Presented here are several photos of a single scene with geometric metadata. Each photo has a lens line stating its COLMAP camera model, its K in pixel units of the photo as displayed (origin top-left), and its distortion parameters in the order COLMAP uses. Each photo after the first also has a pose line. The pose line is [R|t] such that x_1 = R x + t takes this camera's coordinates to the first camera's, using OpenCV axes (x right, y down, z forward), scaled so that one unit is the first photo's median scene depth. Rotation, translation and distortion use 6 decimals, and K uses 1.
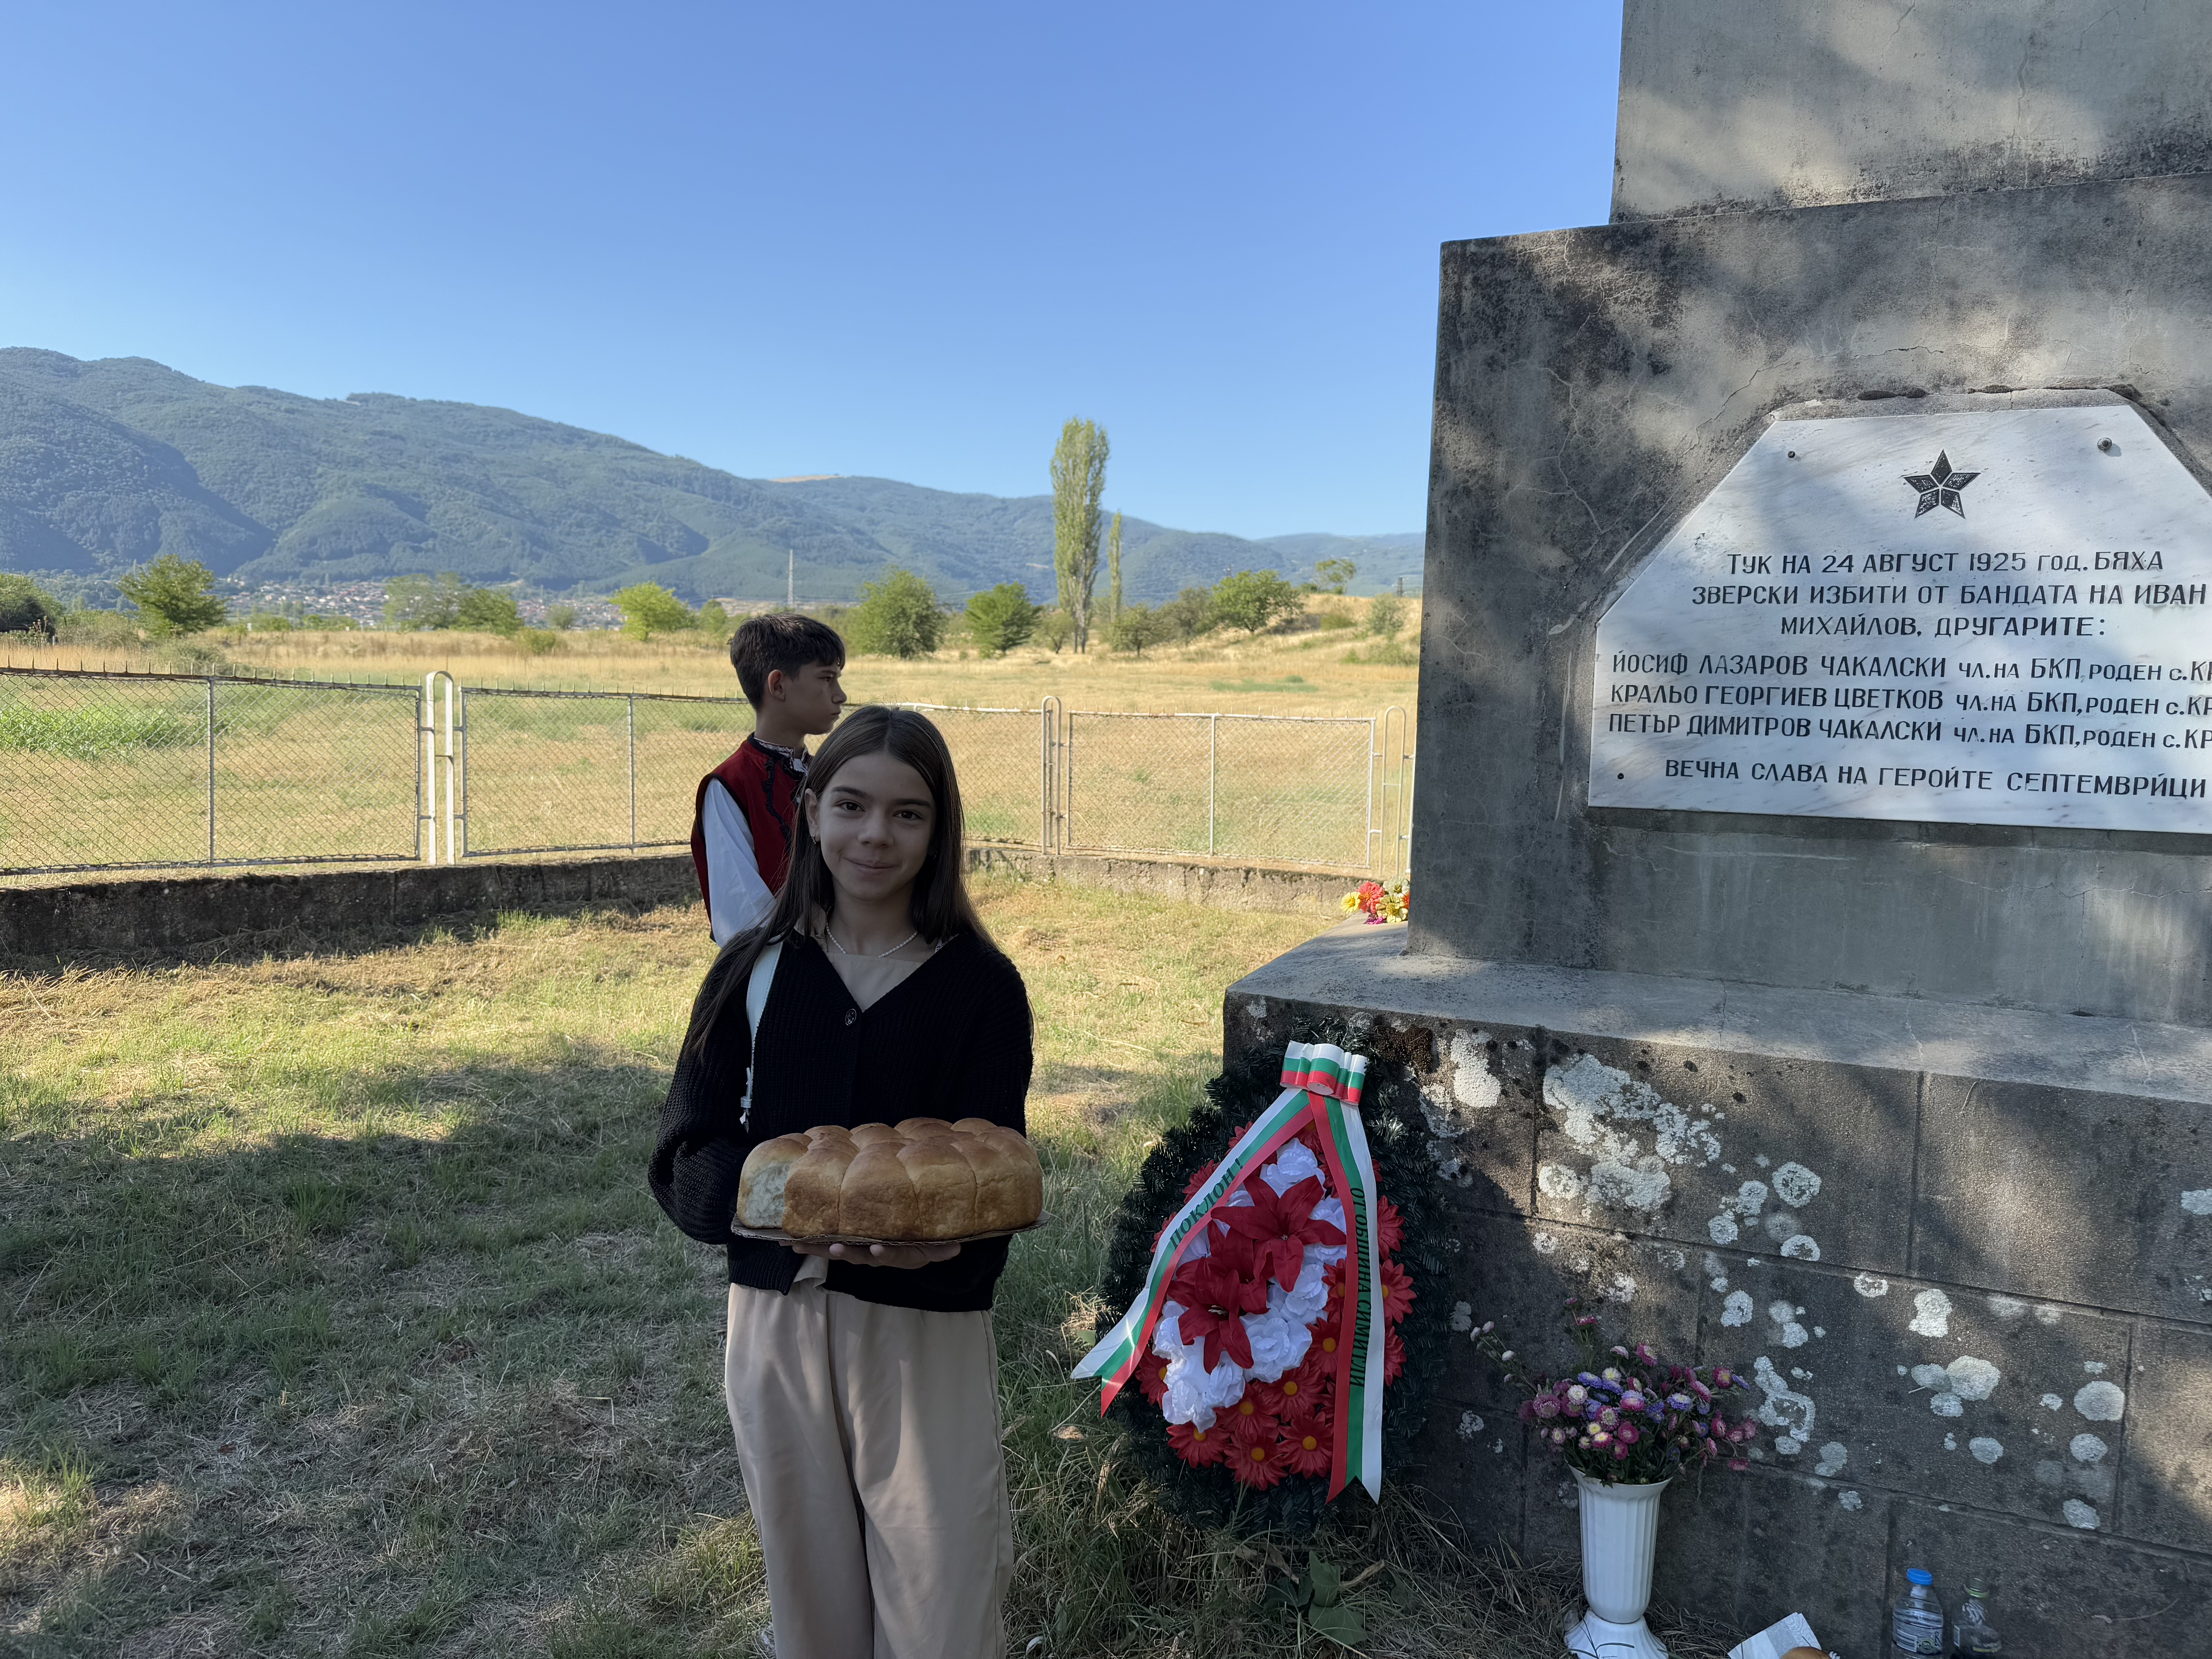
lens RADIAL K [[1547.7, 0, 1119.4], [0, 1547.7, 834.0], [0, 0, 1]] dist [0.034034, -0.040256]
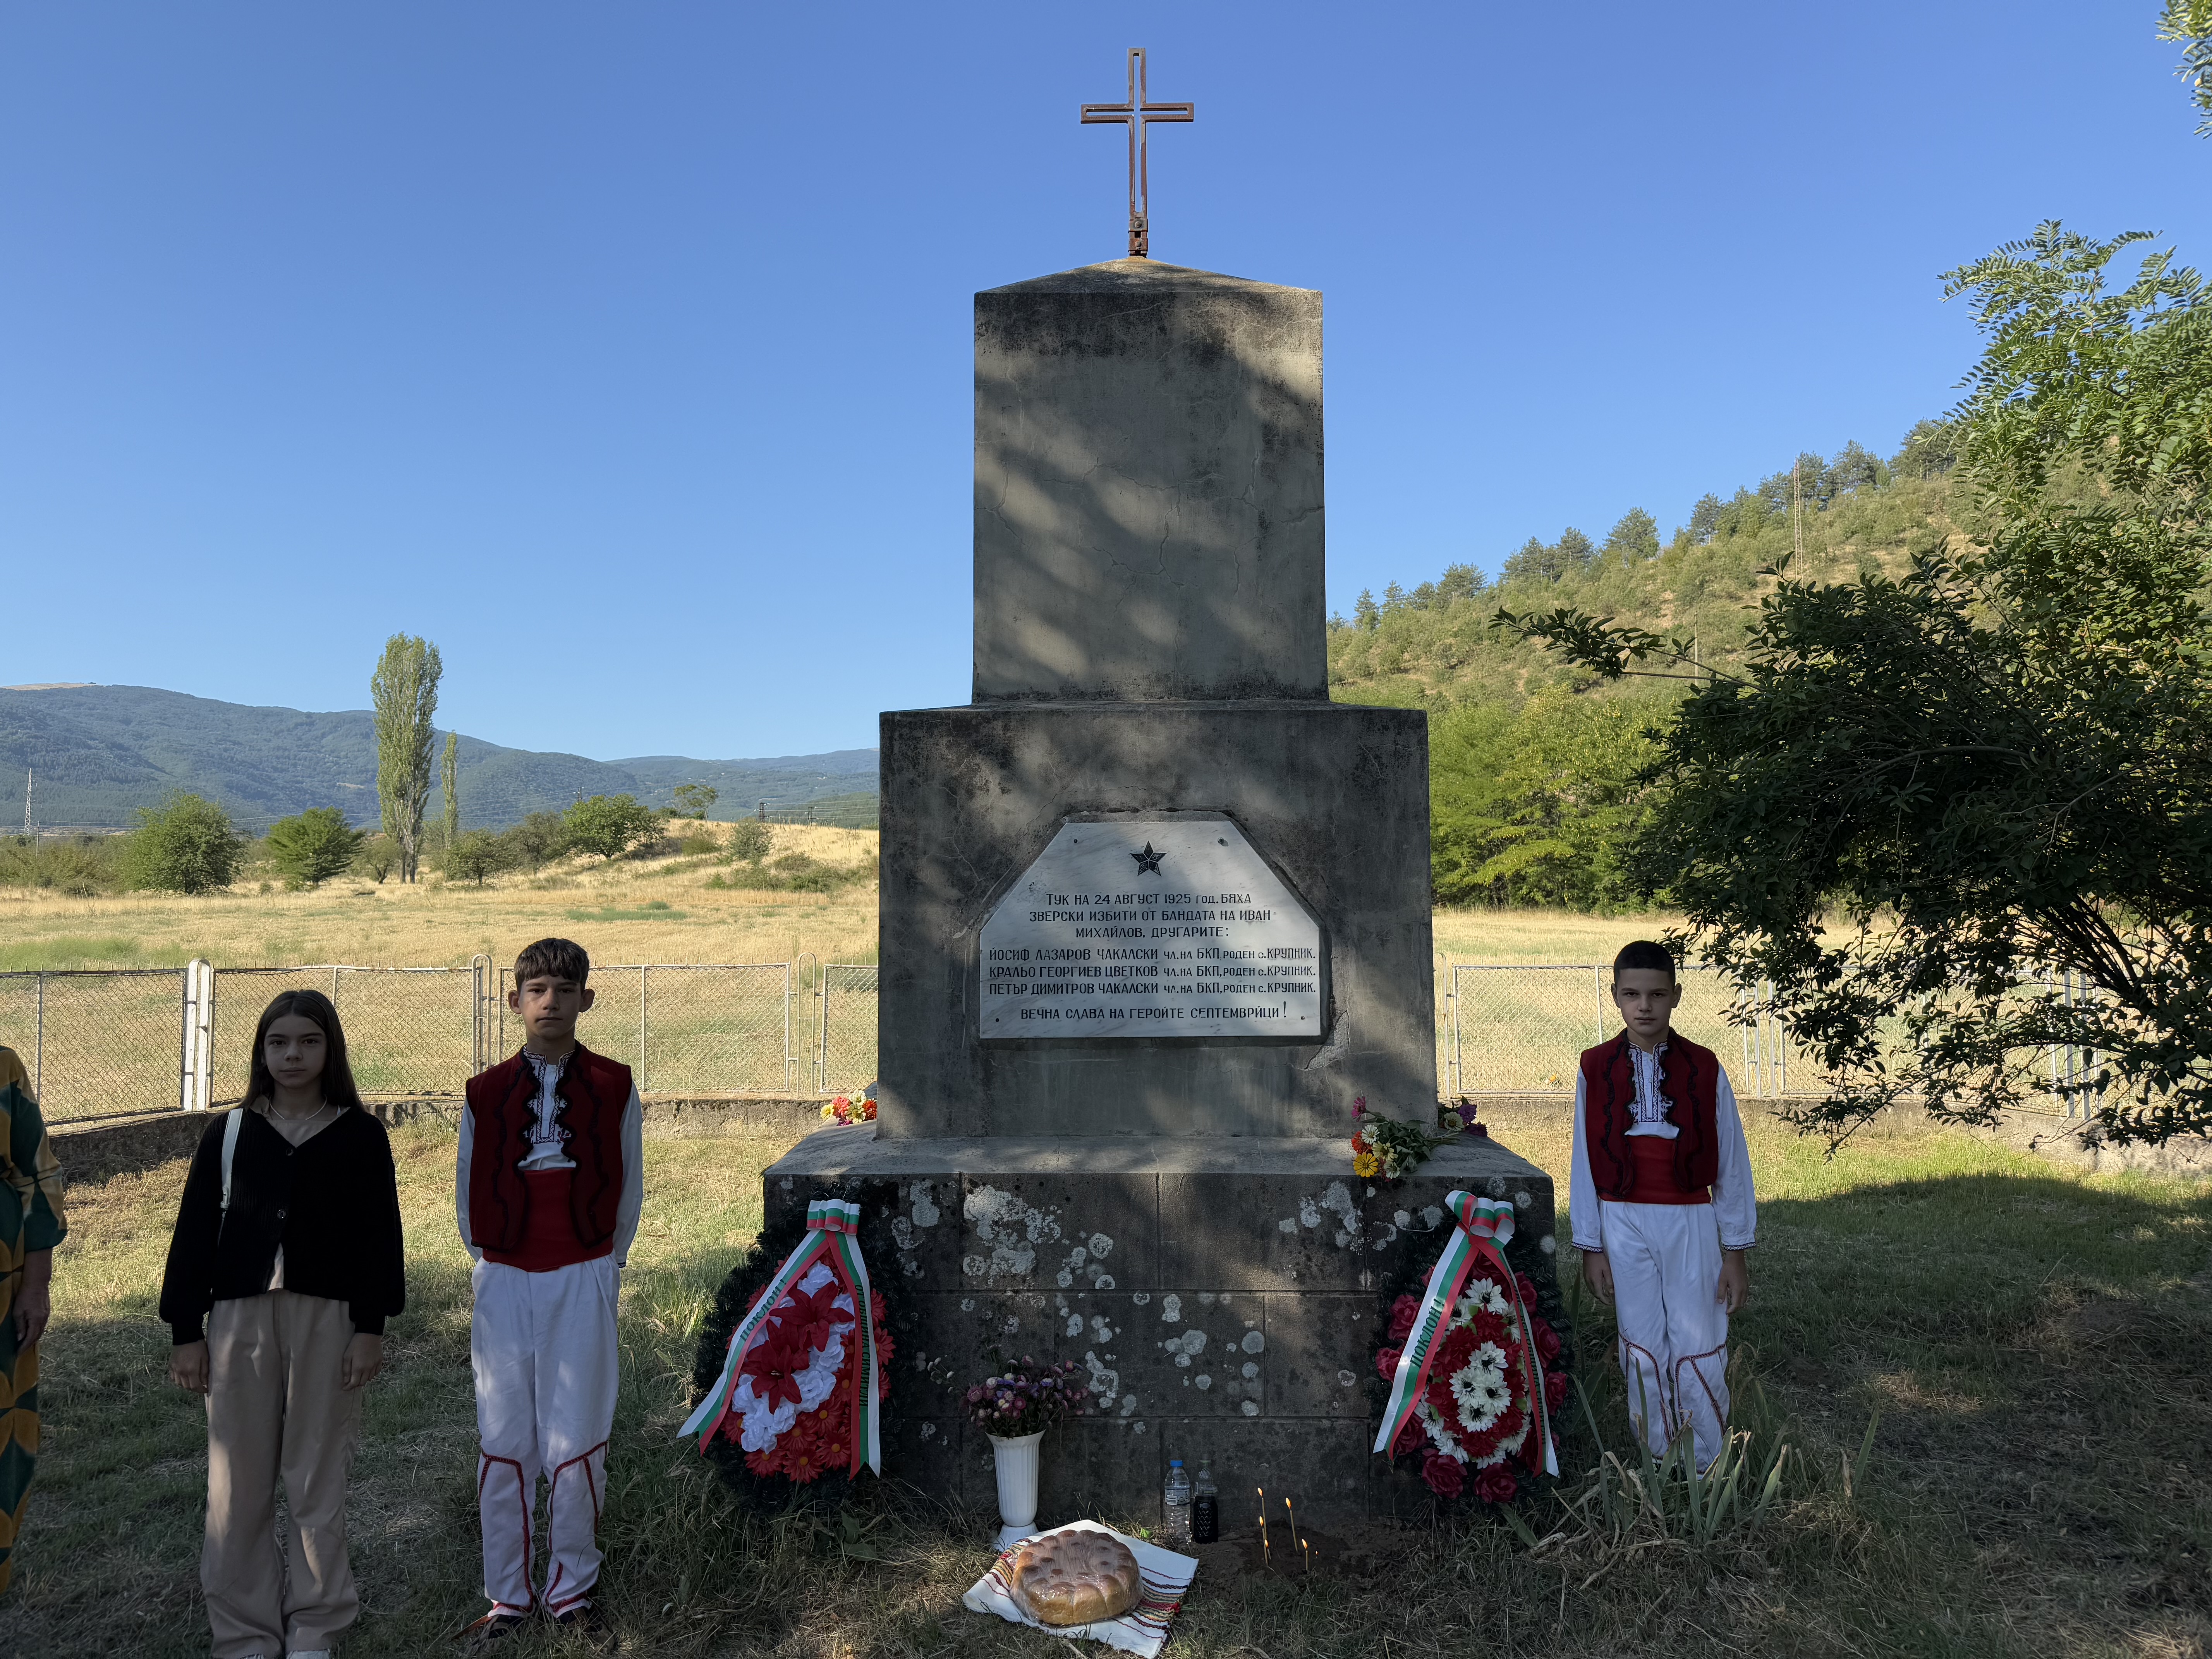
lens RADIAL K [[1547.7, 0, 1112.7], [0, 1547.7, 784.1], [0, 0, 1]] dist [0.034034, -0.040256]
pose [[0.920784, 0.004682, 0.390045, -0.248640], [0.063099, 0.984971, -0.160783, -0.011937], [-0.384935, 0.172658, 0.906650, -0.706306]]
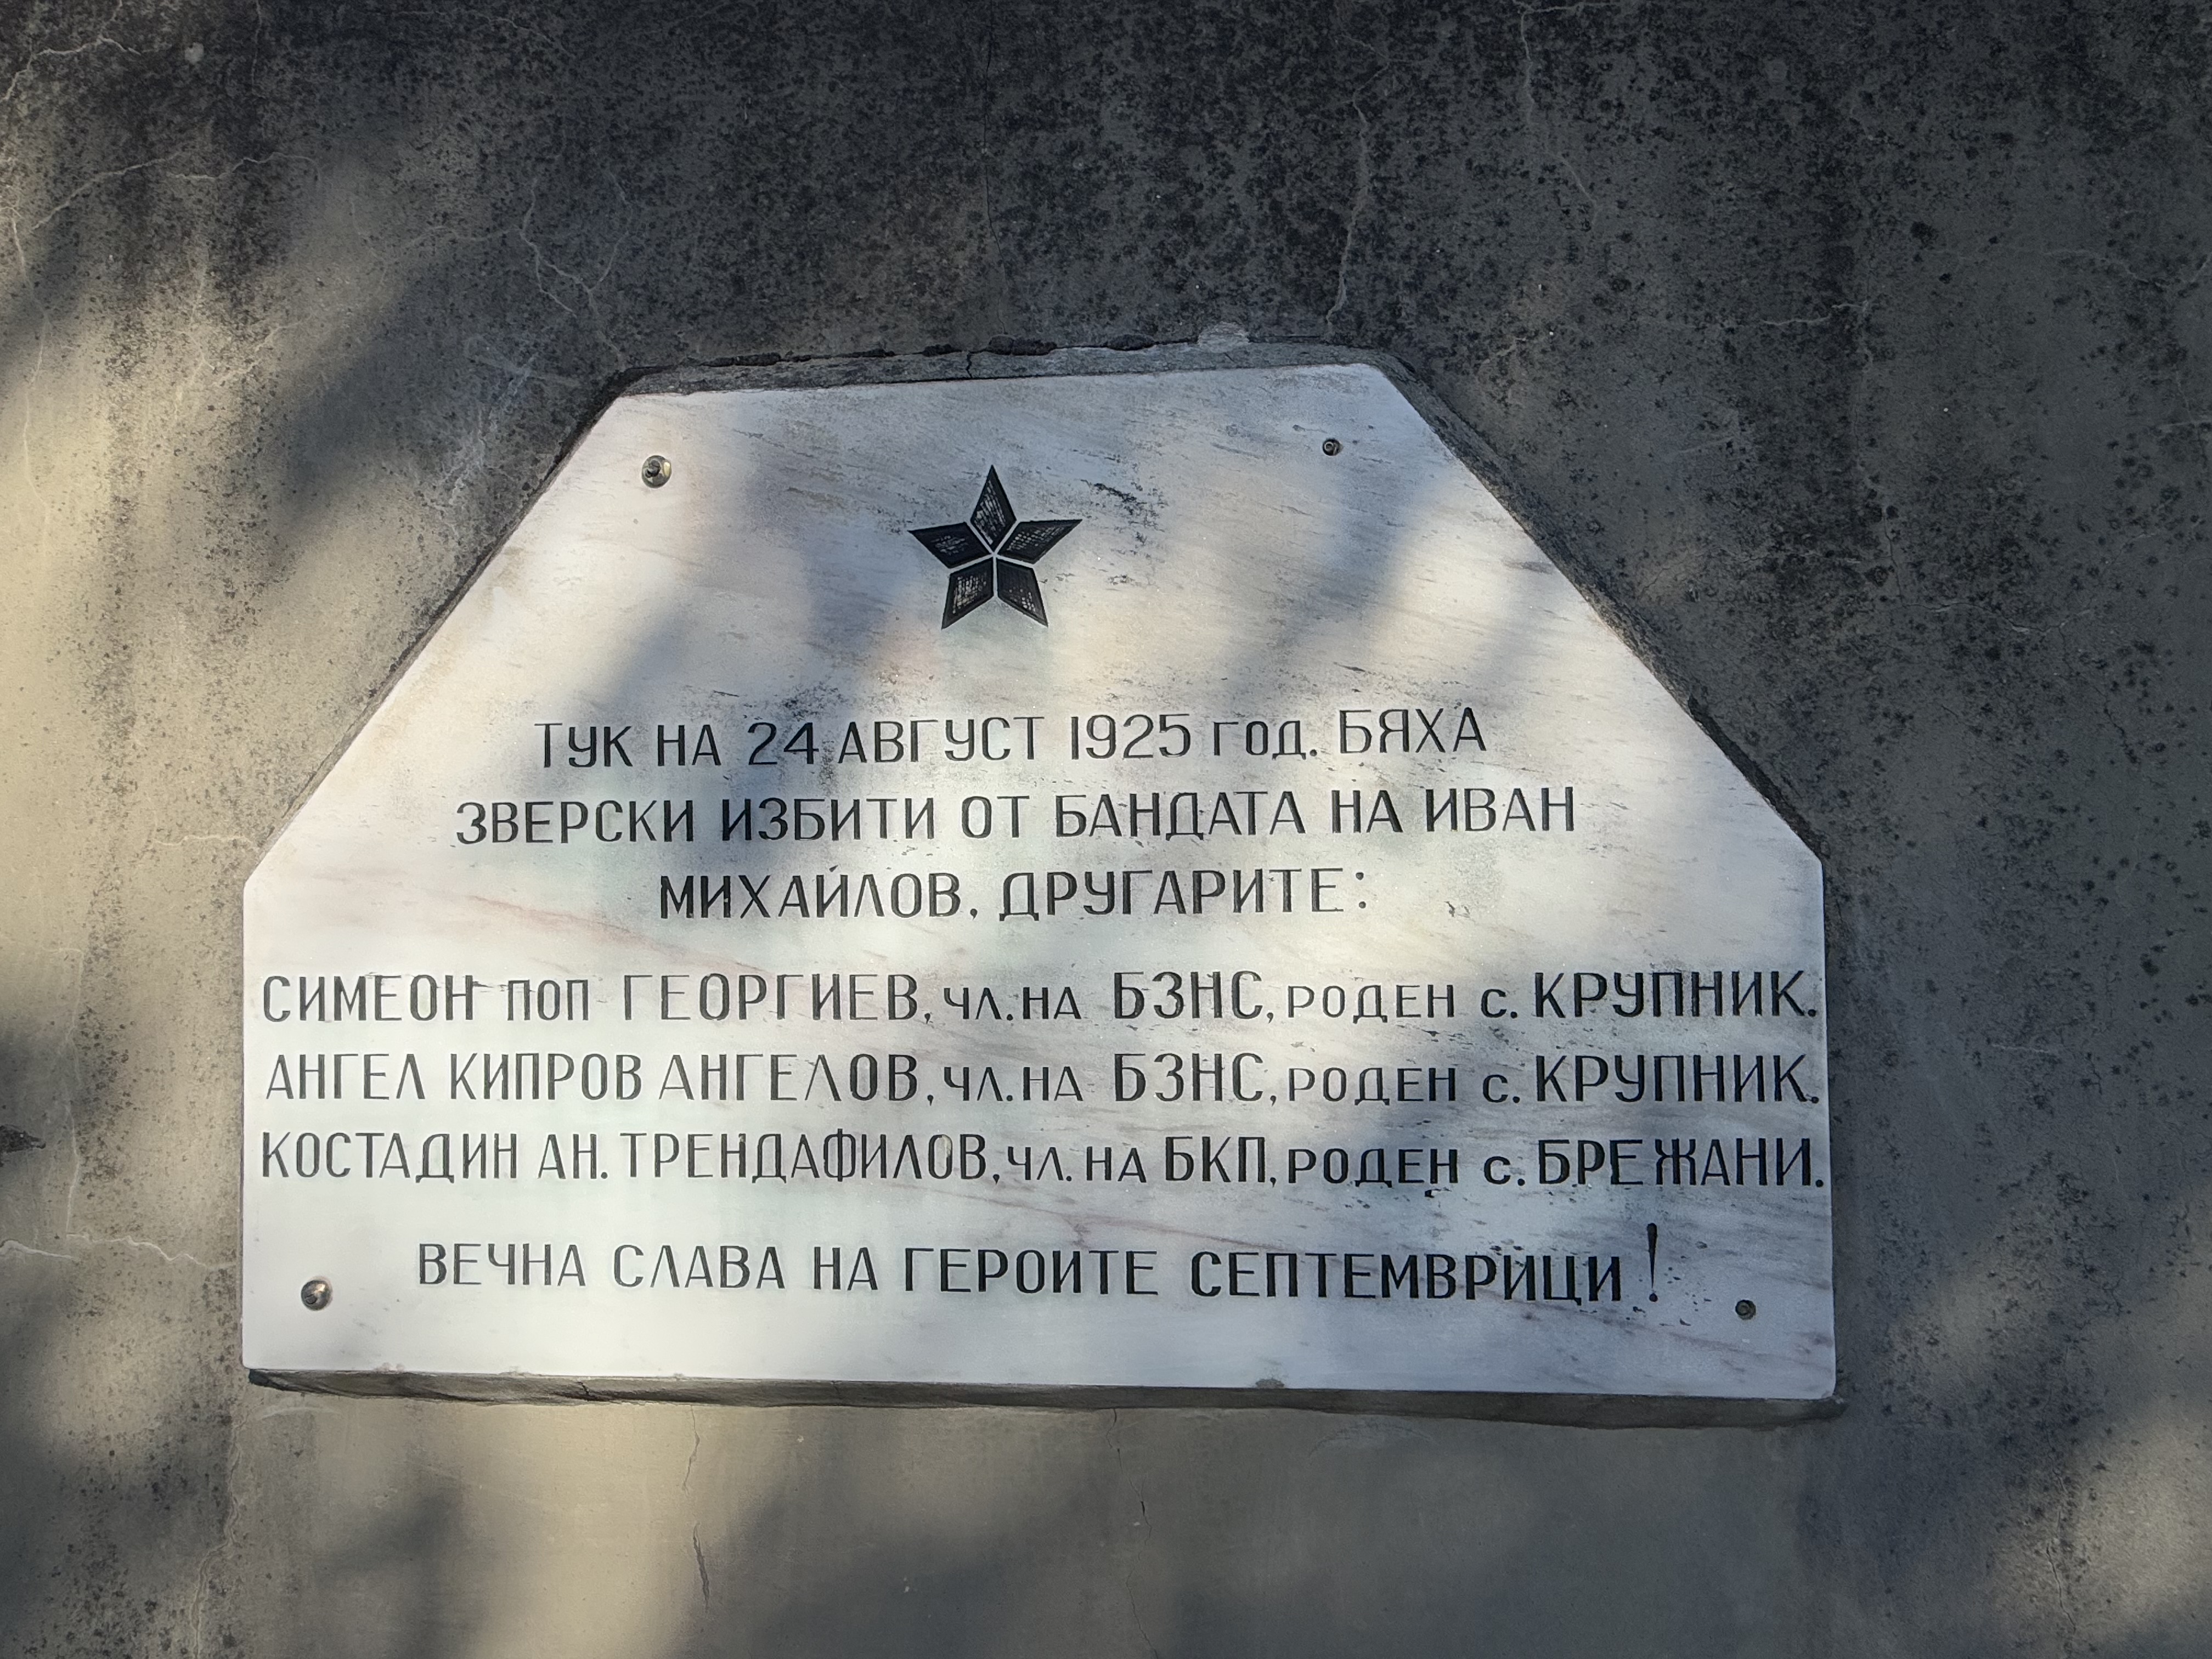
lens RADIAL K [[1177.6, 0, 1087.5], [0, 1177.6, 862.7], [0, 0, 1]] dist [-0.000950, 0.002439]
pose [[0.940748, -0.021359, 0.338432, 0.439859], [0.060392, 0.992613, -0.105227, -0.107601], [-0.333685, 0.119430, 0.935089, 0.705143]]
